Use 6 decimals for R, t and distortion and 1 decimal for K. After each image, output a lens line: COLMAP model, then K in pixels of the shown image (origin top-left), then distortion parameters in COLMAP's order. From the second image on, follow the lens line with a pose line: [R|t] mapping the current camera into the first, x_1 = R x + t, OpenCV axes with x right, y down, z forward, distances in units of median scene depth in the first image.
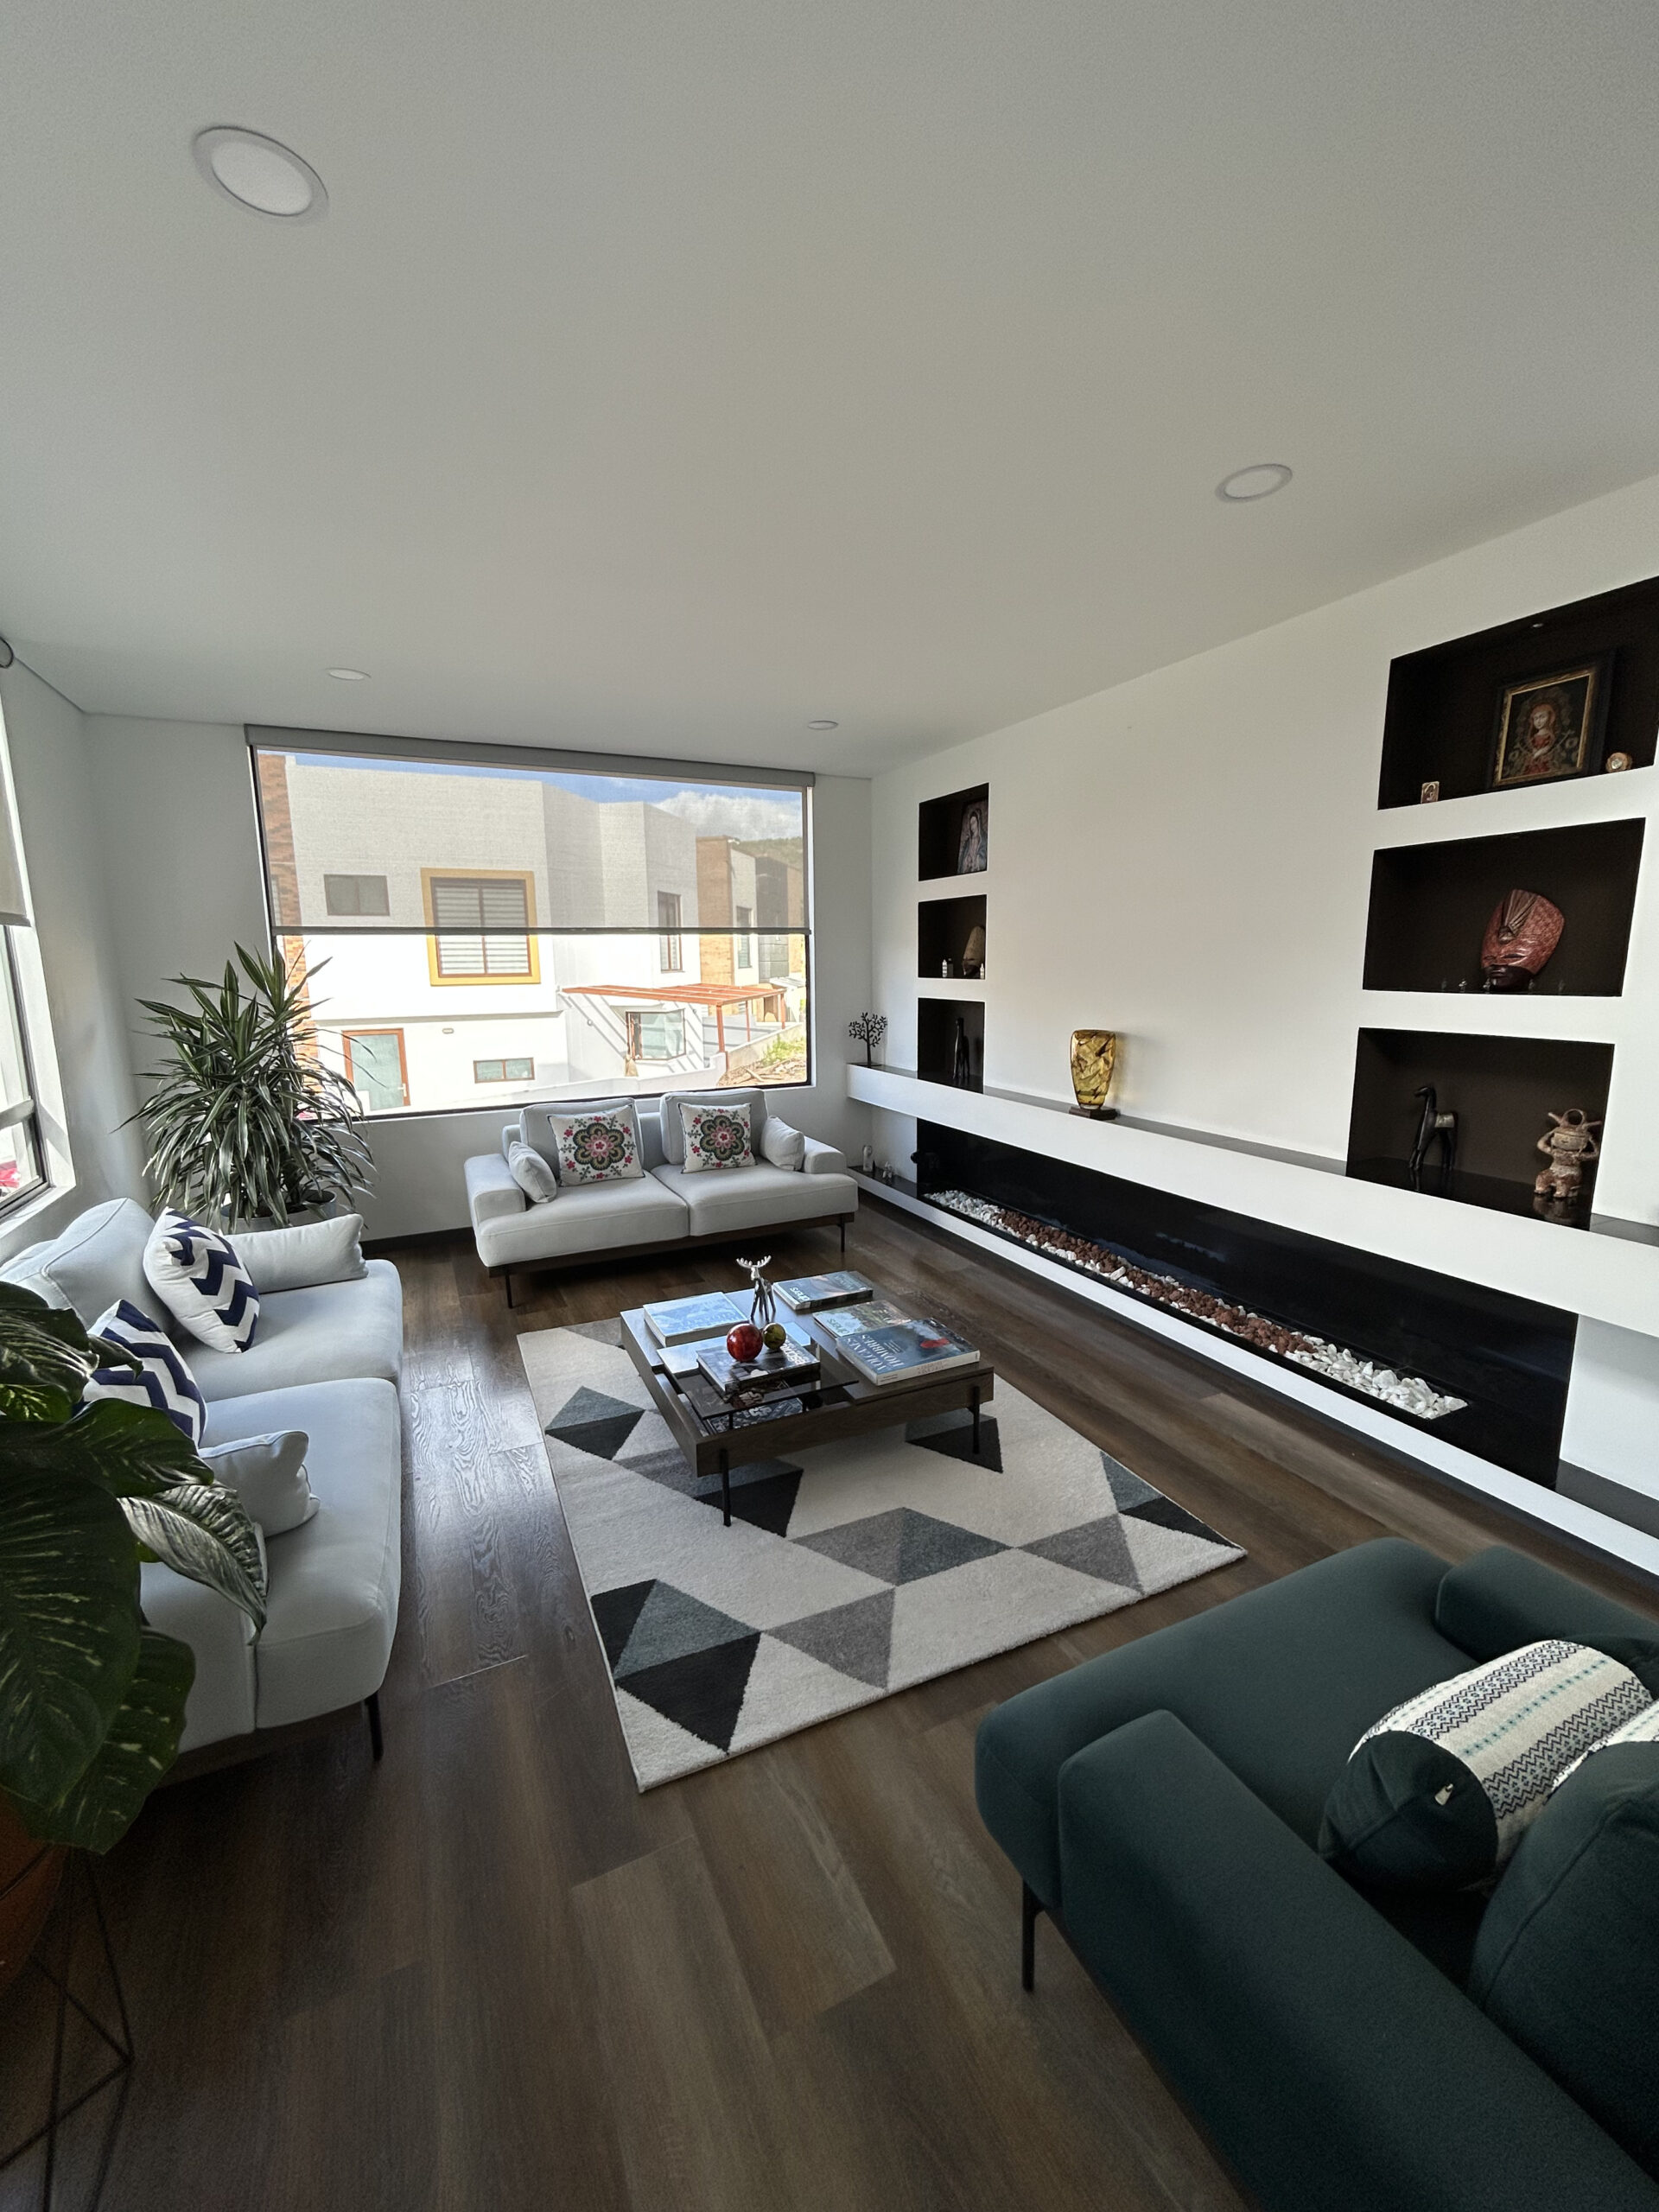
lens RADIAL K [[893.5, 0, 841.1], [0, 893.5, 1099.8], [0, 0, 1]] dist [-0.001000, 0.001745]
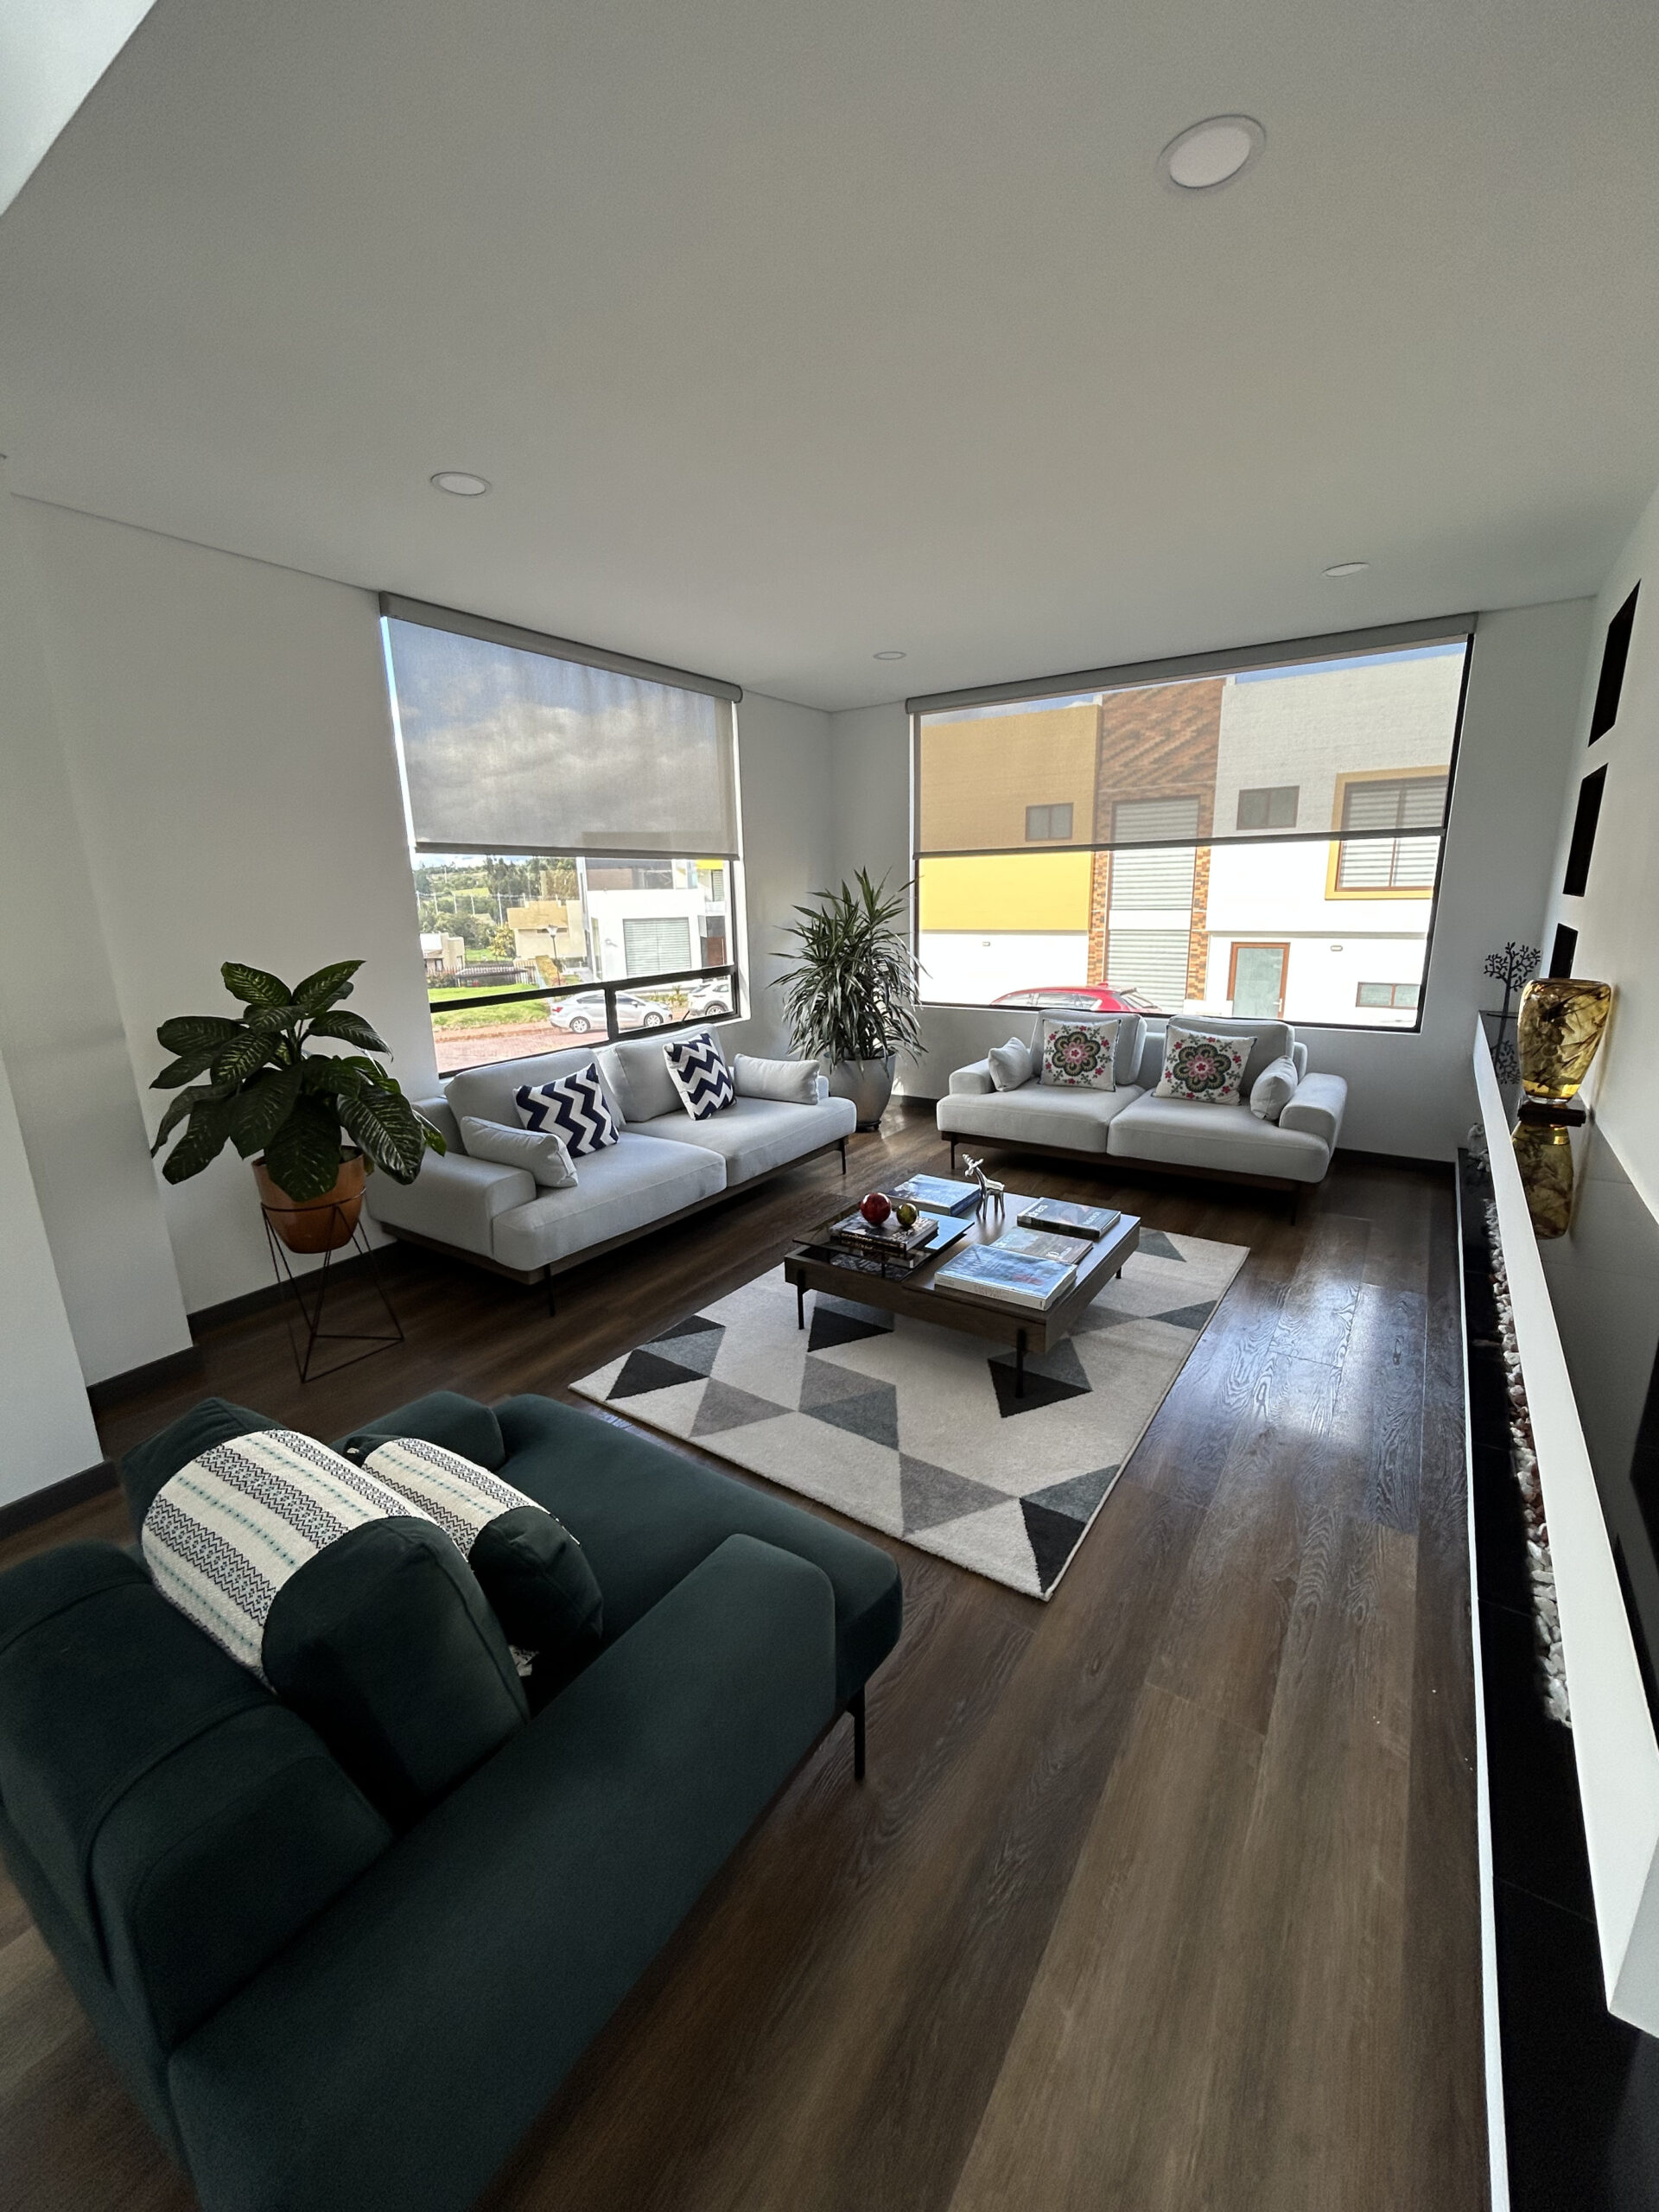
lens RADIAL K [[893.5, 0, 822.0], [0, 893.5, 1097.6], [0, 0, 1]] dist [-0.001000, 0.001745]
pose [[0.510119, 0.197362, -0.837154, 0.499904], [-0.119369, 0.980144, 0.158334, -0.030423], [0.851780, 0.019161, 0.523549, 0.197298]]
